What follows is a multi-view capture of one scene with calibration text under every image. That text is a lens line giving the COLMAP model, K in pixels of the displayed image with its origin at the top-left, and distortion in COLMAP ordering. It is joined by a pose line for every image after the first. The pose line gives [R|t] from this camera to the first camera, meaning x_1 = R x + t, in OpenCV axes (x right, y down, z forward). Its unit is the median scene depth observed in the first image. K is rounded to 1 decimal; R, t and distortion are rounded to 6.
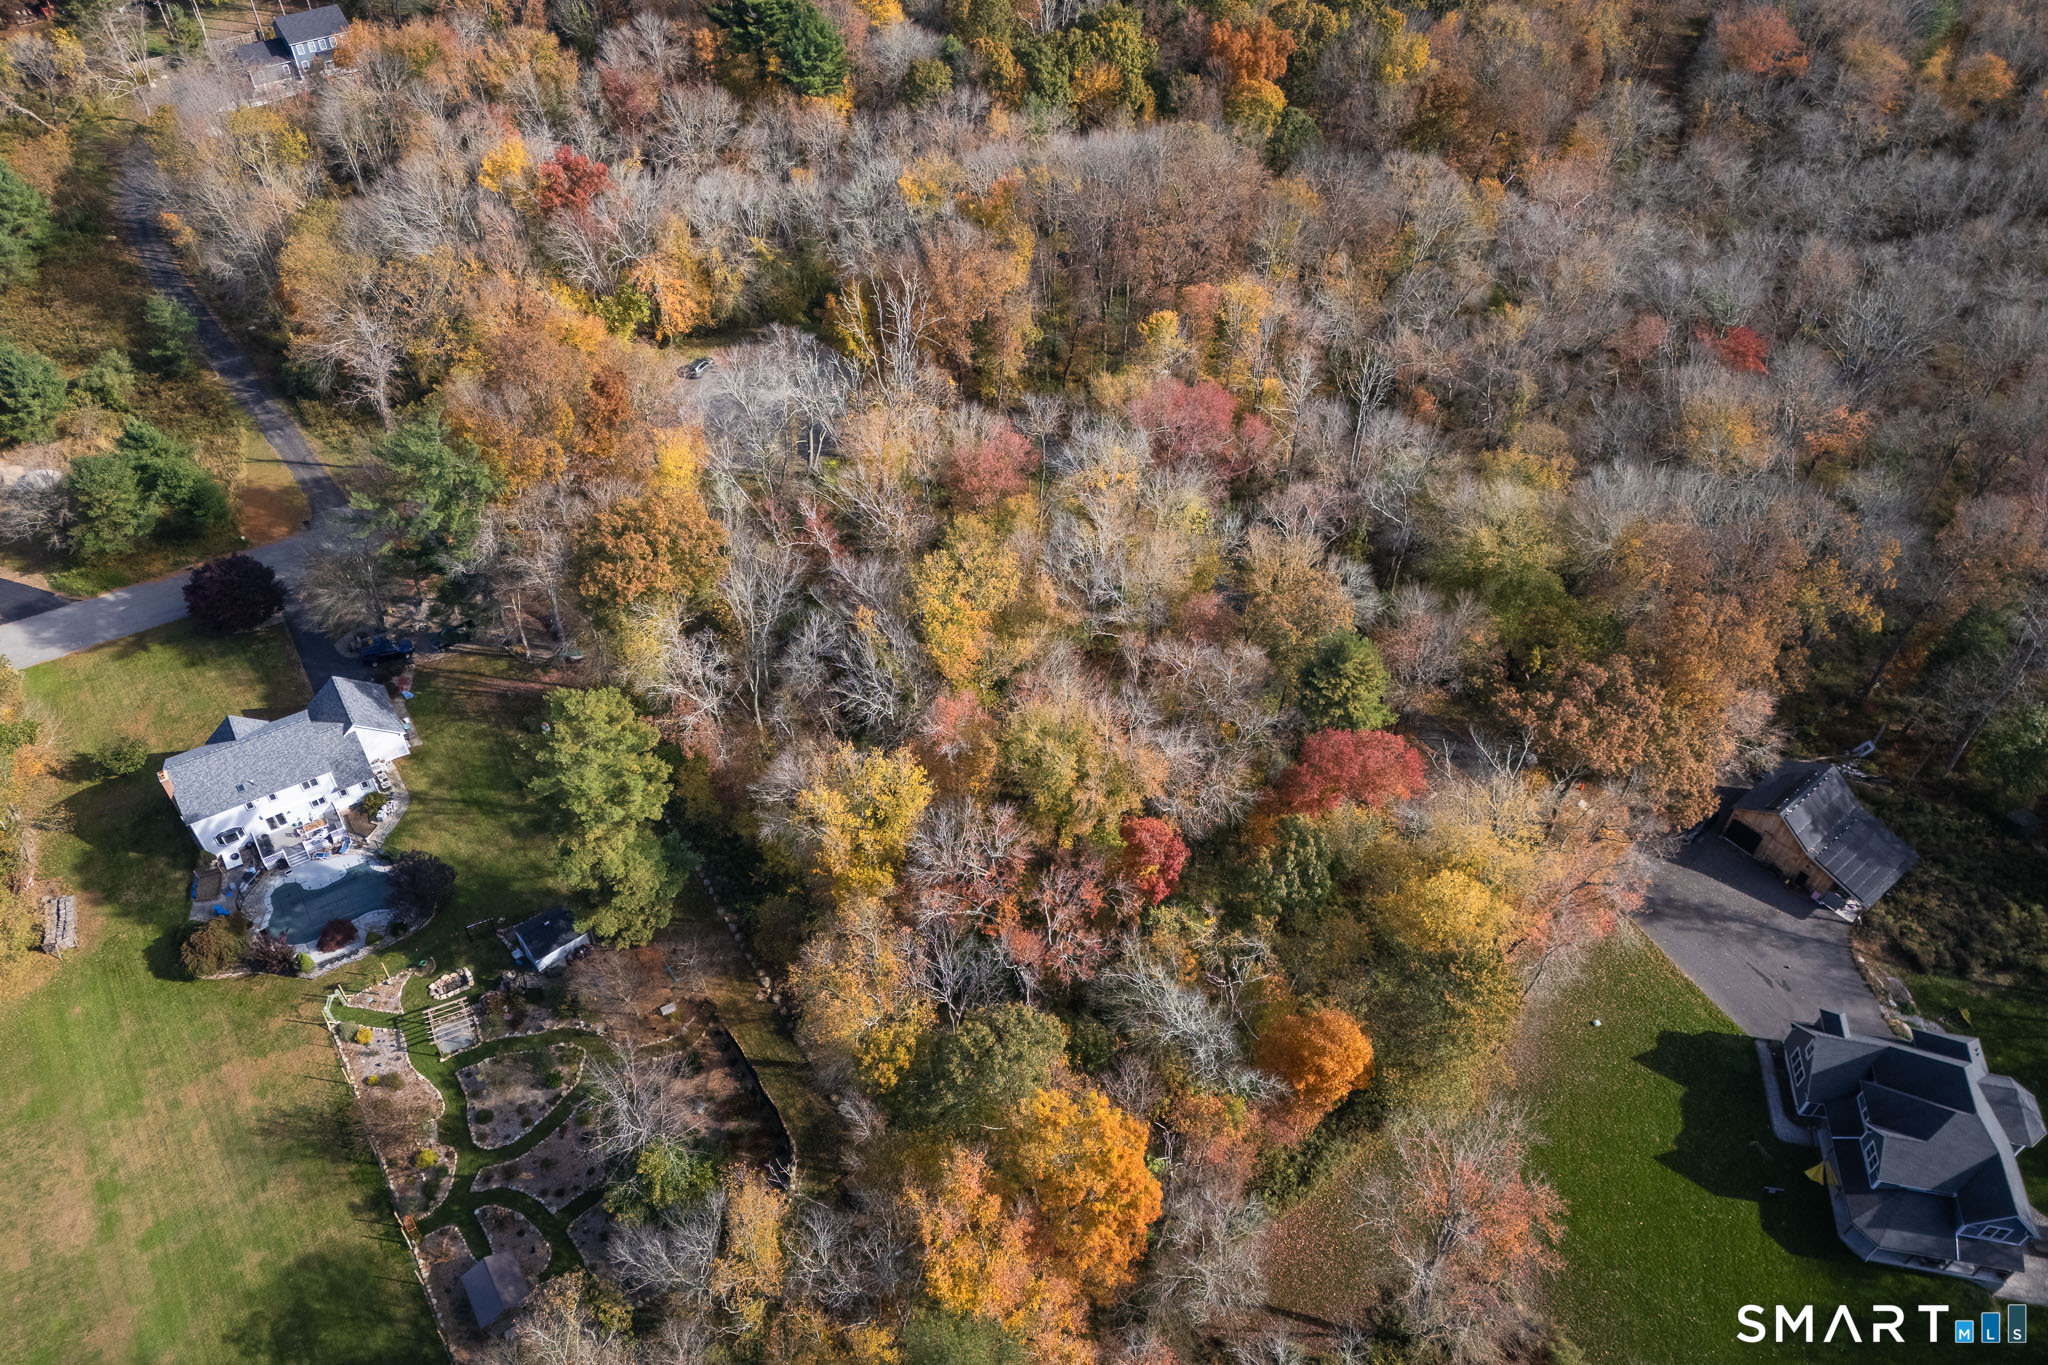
lens RADIAL K [[1495.2, 0, 1024.0], [0, 1495.2, 682.5], [0, 0, 1]] dist [0.054795, -0.036002]
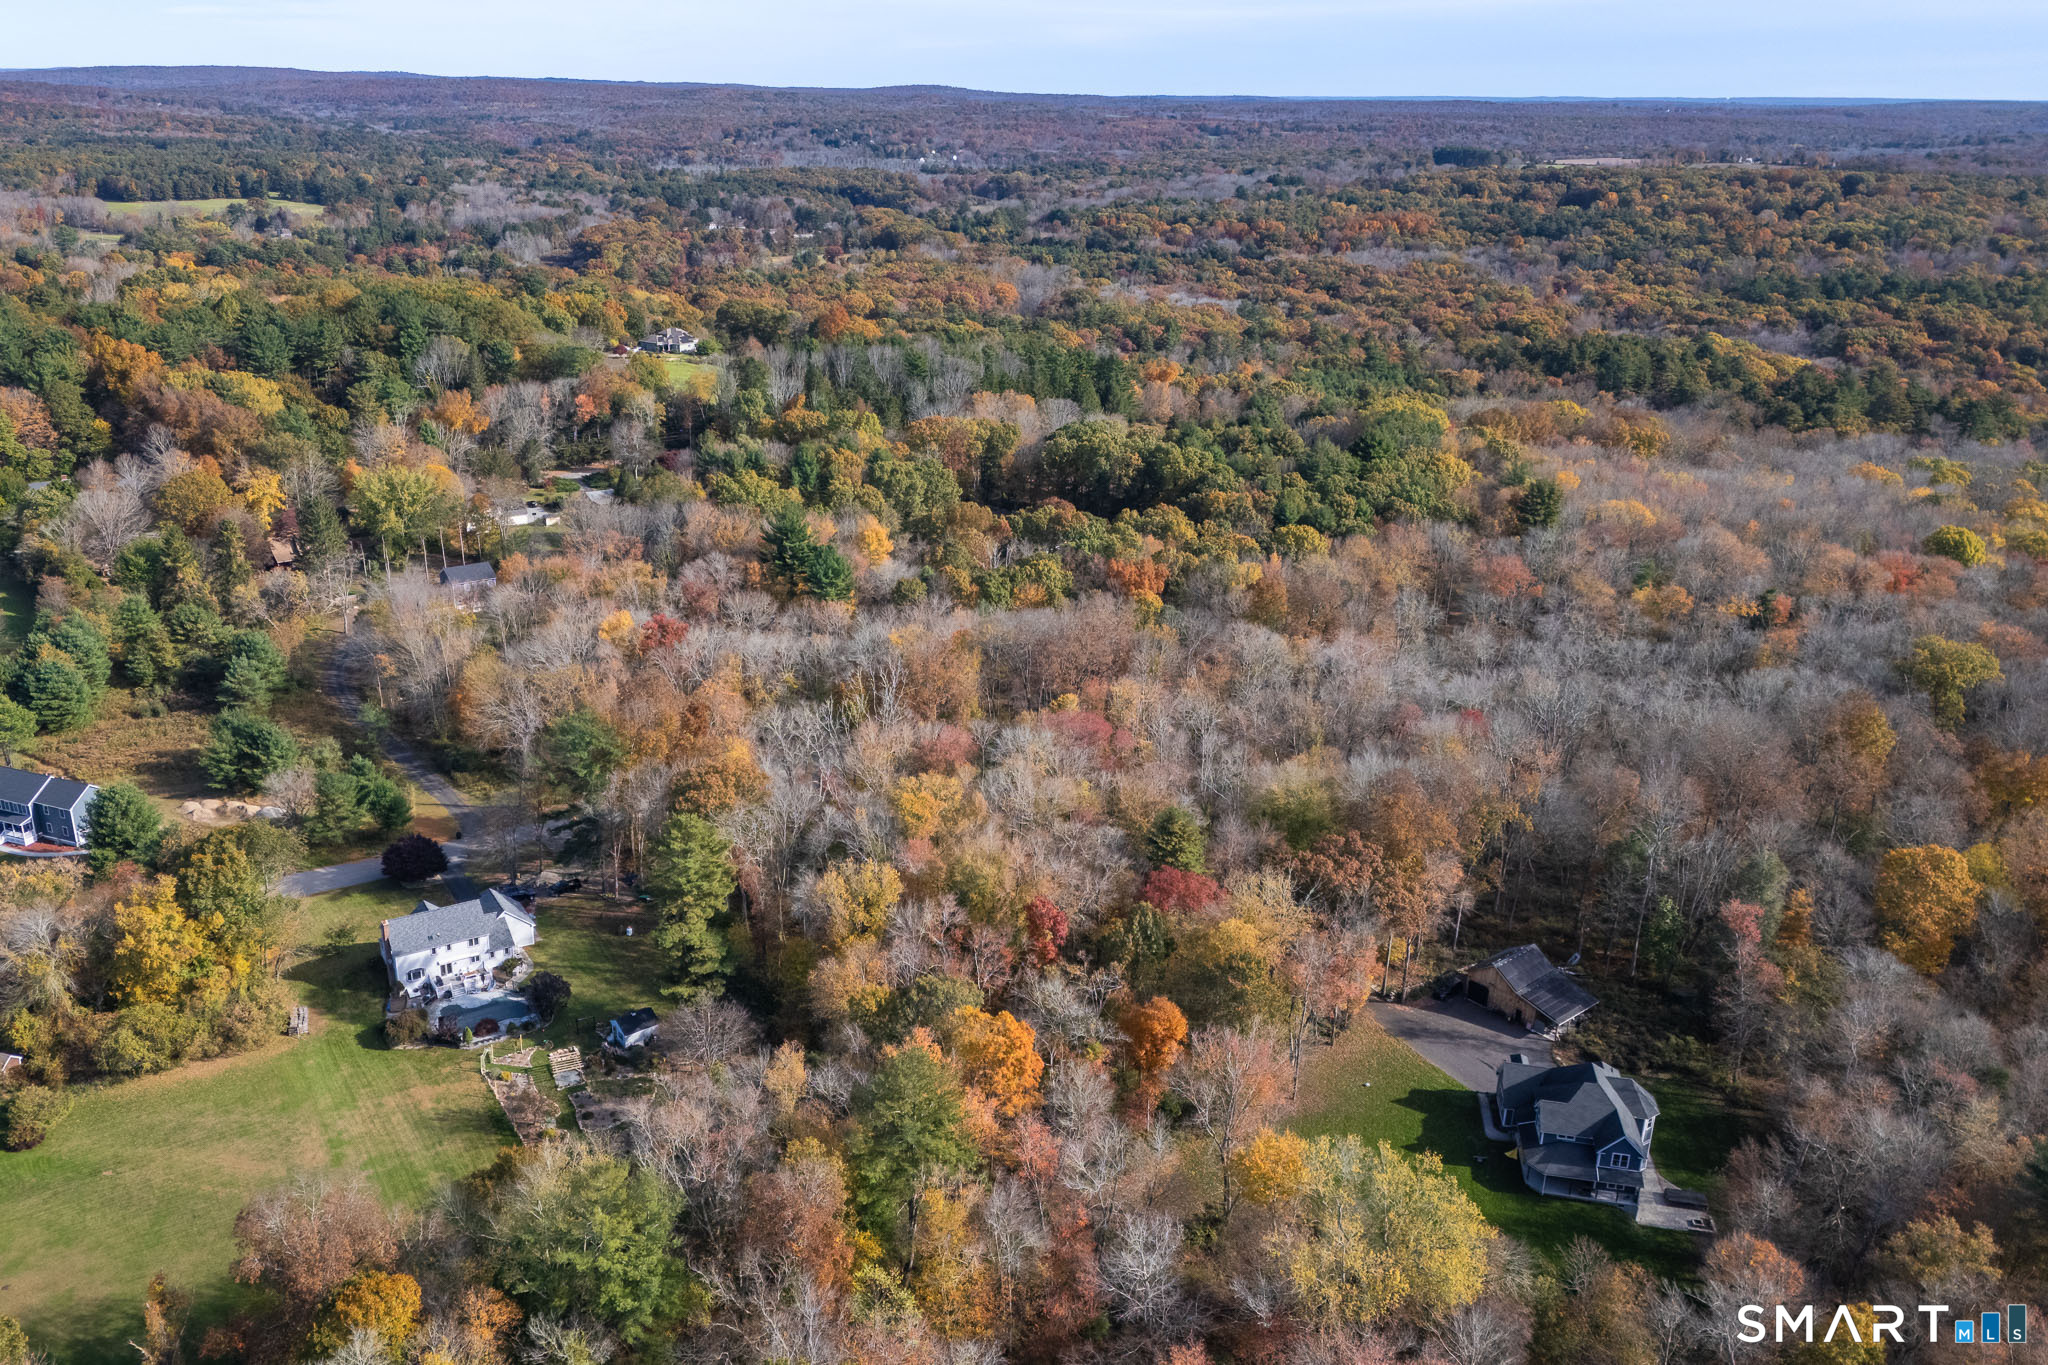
lens RADIAL K [[1333.7, 0, 989.4], [0, 1333.7, 581.7], [0, 0, 1]] dist [0.054153, -0.056650]
pose [[0.999994, -0.003173, 0.001041, 0.022086], [0.003311, 0.901272, -0.433242, 0.317201], [0.000436, 0.433243, 0.901277, -0.314717]]
